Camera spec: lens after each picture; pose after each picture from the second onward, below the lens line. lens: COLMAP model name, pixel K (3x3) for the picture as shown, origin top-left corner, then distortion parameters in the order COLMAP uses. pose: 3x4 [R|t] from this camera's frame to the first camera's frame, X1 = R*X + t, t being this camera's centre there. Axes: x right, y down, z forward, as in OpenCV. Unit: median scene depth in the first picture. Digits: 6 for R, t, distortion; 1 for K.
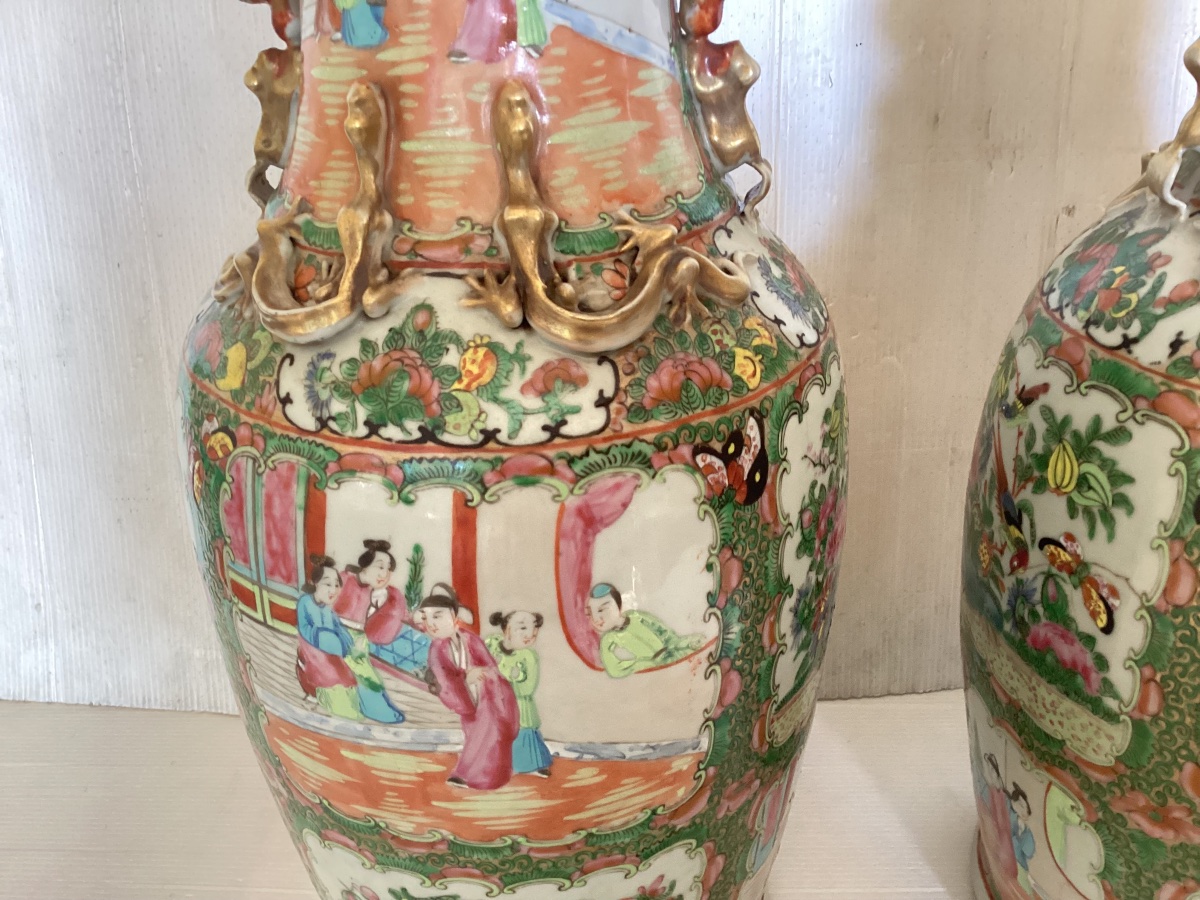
lens RADIAL K [[1094.0, 0, 600.0], [0, 1094.0, 450.0], [0, 0, 1]] dist [0.135325, -0.288188]
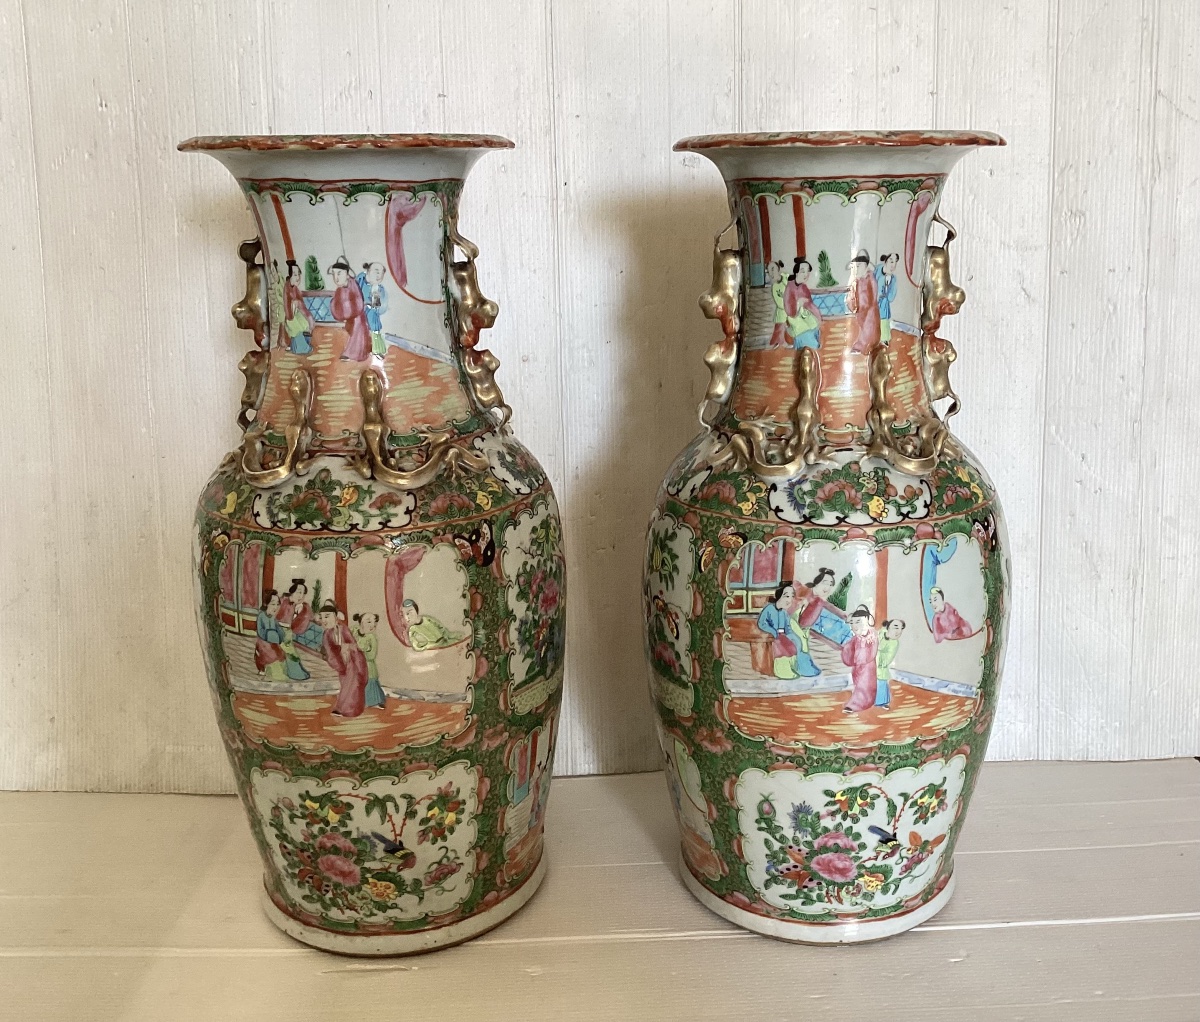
lens RADIAL K [[1251.6, 0, 643.2], [0, 1251.6, 510.3], [0, 0, 1]] dist [0.125318, -0.249424]
pose [[0.998348, -0.005608, 0.057179, 0.297672], [0.016118, 0.982597, -0.185048, 0.385503], [-0.055146, 0.185664, 0.981065, -1.335579]]
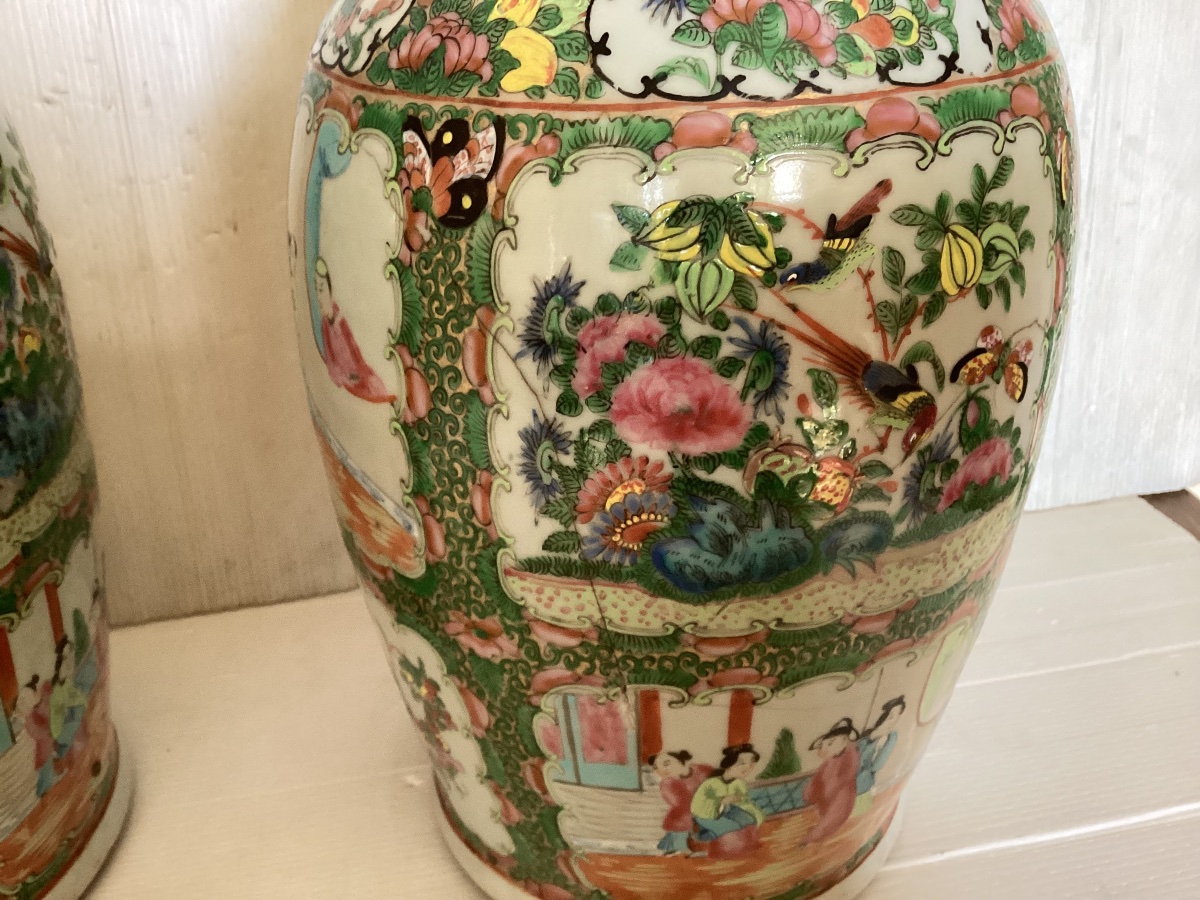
lens RADIAL K [[1107.7, 0, 600.0], [0, 1107.7, 450.0], [0, 0, 1]] dist [0.138810, -0.316086]
pose [[0.979439, -0.089547, 0.180778, 0.601339], [0.085661, 0.995896, 0.029205, 0.203554], [-0.182651, -0.013119, 0.983090, 0.132322]]
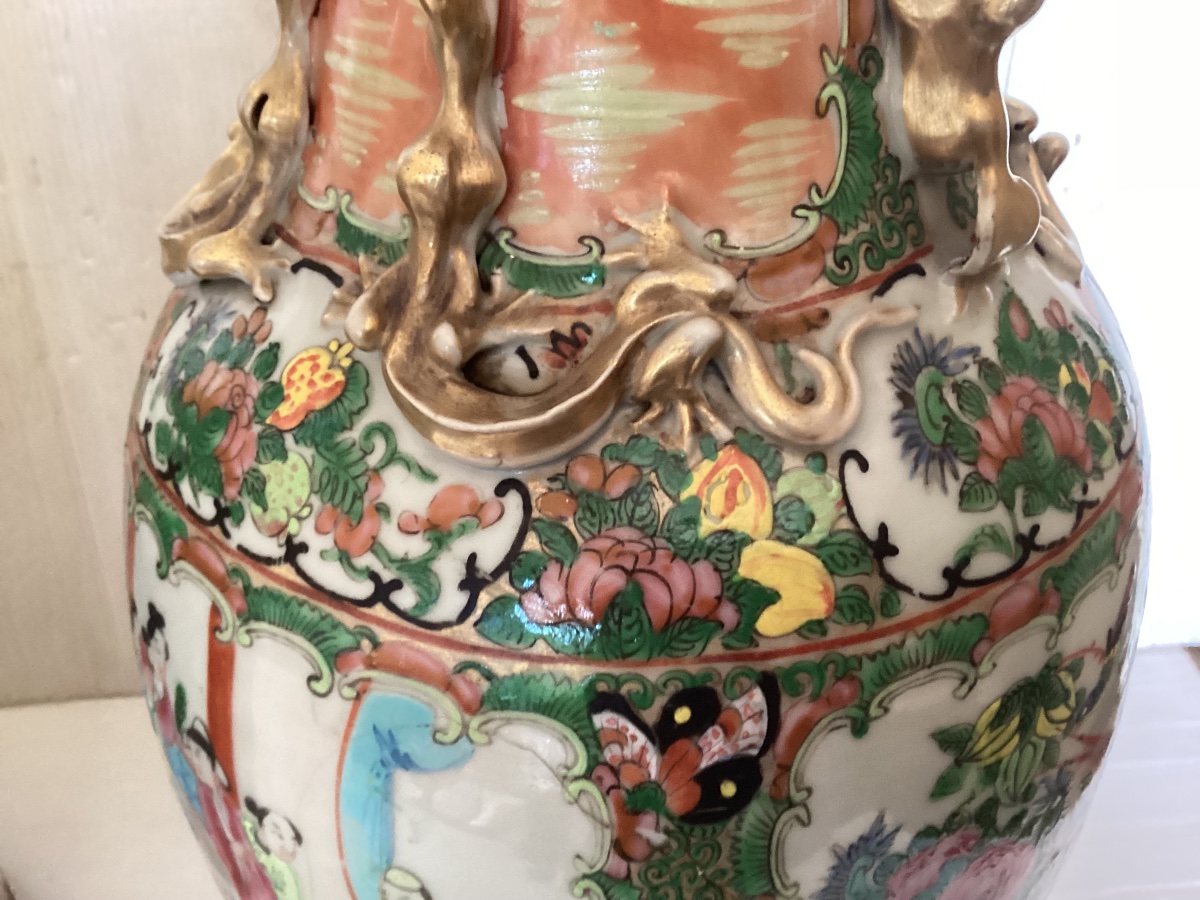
lens RADIAL K [[1107.7, 0, 600.0], [0, 1107.7, 450.0], [0, 0, 1]] dist [0.138810, -0.316086]
pose [[0.698855, -0.395000, 0.596302, 0.362646], [0.305161, 0.918657, 0.250890, -0.268196], [-0.646899, 0.006632, 0.762547, 0.560362]]
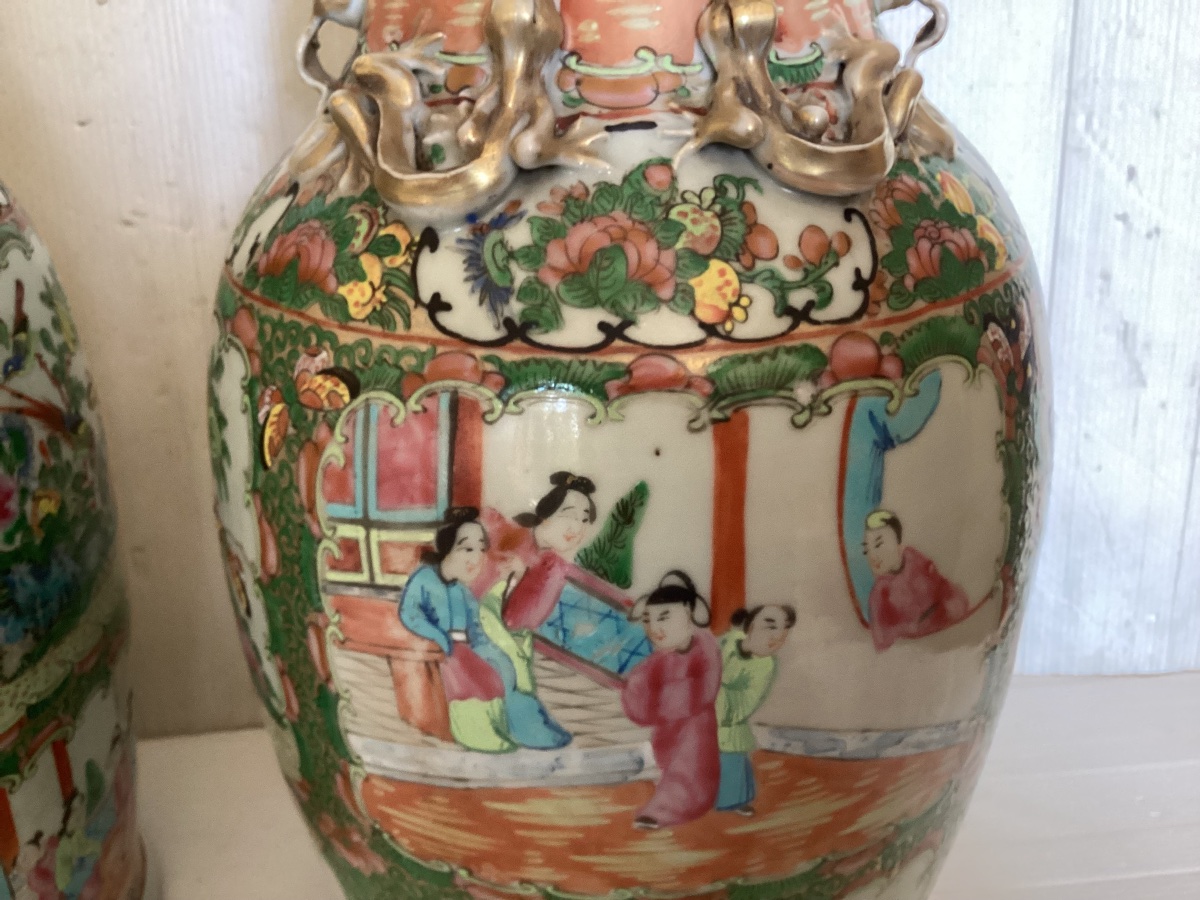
lens RADIAL K [[1107.7, 0, 600.0], [0, 1107.7, 450.0], [0, 0, 1]] dist [0.138810, -0.316086]
pose [[0.997642, -0.033368, 0.059980, 0.732216], [0.034499, 0.999244, -0.017911, 0.073574], [-0.059337, 0.019938, 0.998039, 0.186217]]
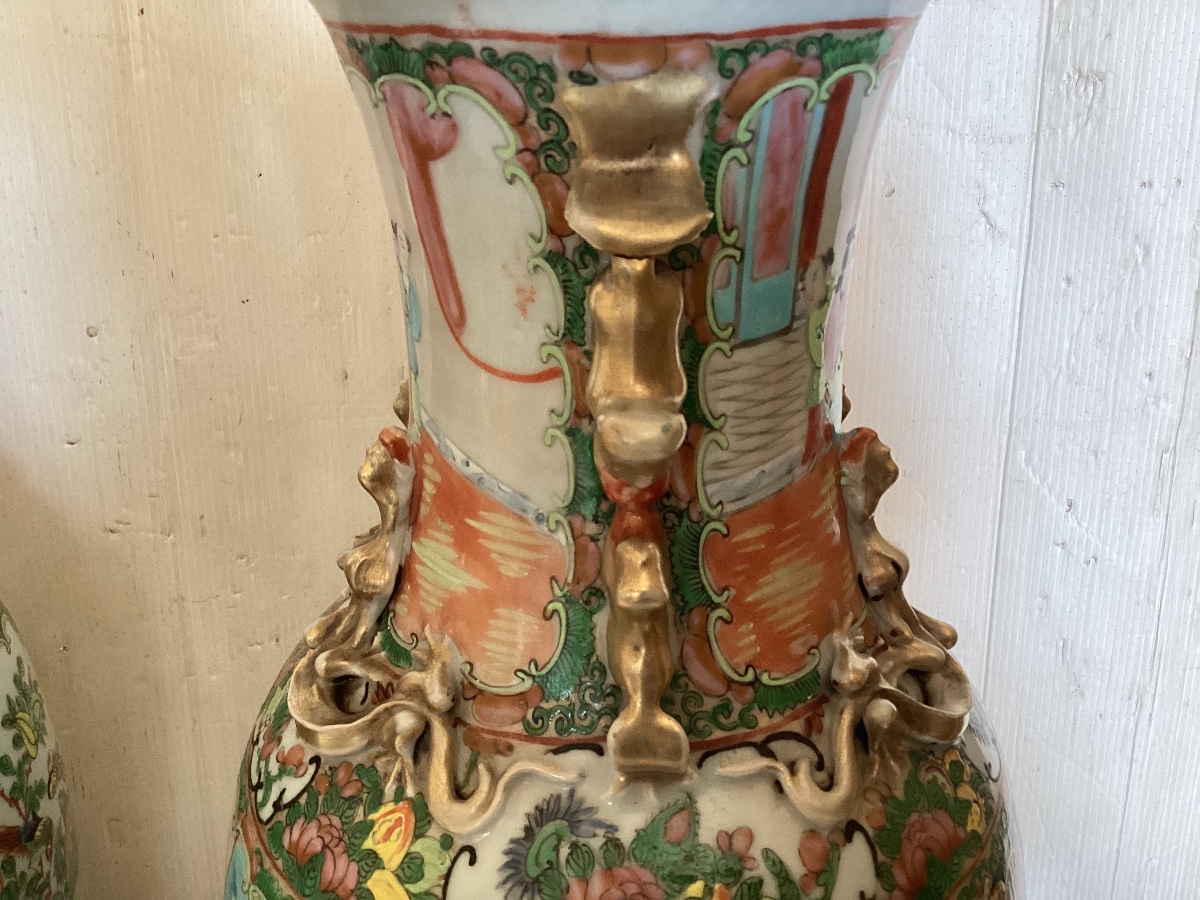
lens RADIAL K [[1100.1, 0, 598.6], [0, 1100.1, 444.8], [0, 0, 1]] dist [0.067593, -0.121359]
pose [[0.999222, -0.001346, 0.039418, 0.834129], [0.003349, 0.998704, -0.050783, -0.331991], [-0.039298, 0.050875, 0.997932, 0.112375]]
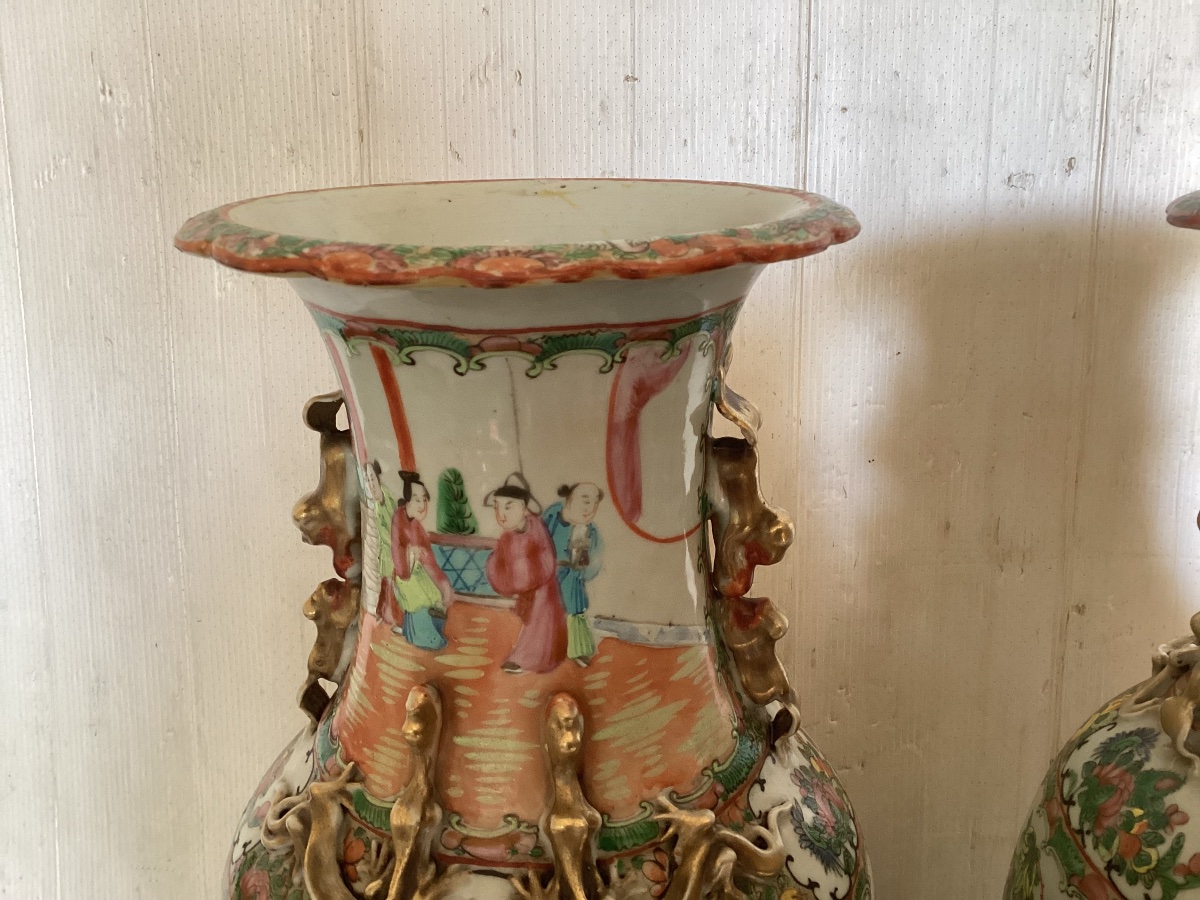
lens RADIAL K [[1100.1, 0, 598.6], [0, 1100.1, 444.8], [0, 0, 1]] dist [0.067593, -0.121359]
pose [[0.999867, 0.015648, -0.004601, -0.039345], [-0.016120, 0.991063, -0.132418, -0.400471], [0.002488, 0.132474, 0.991183, -0.078926]]
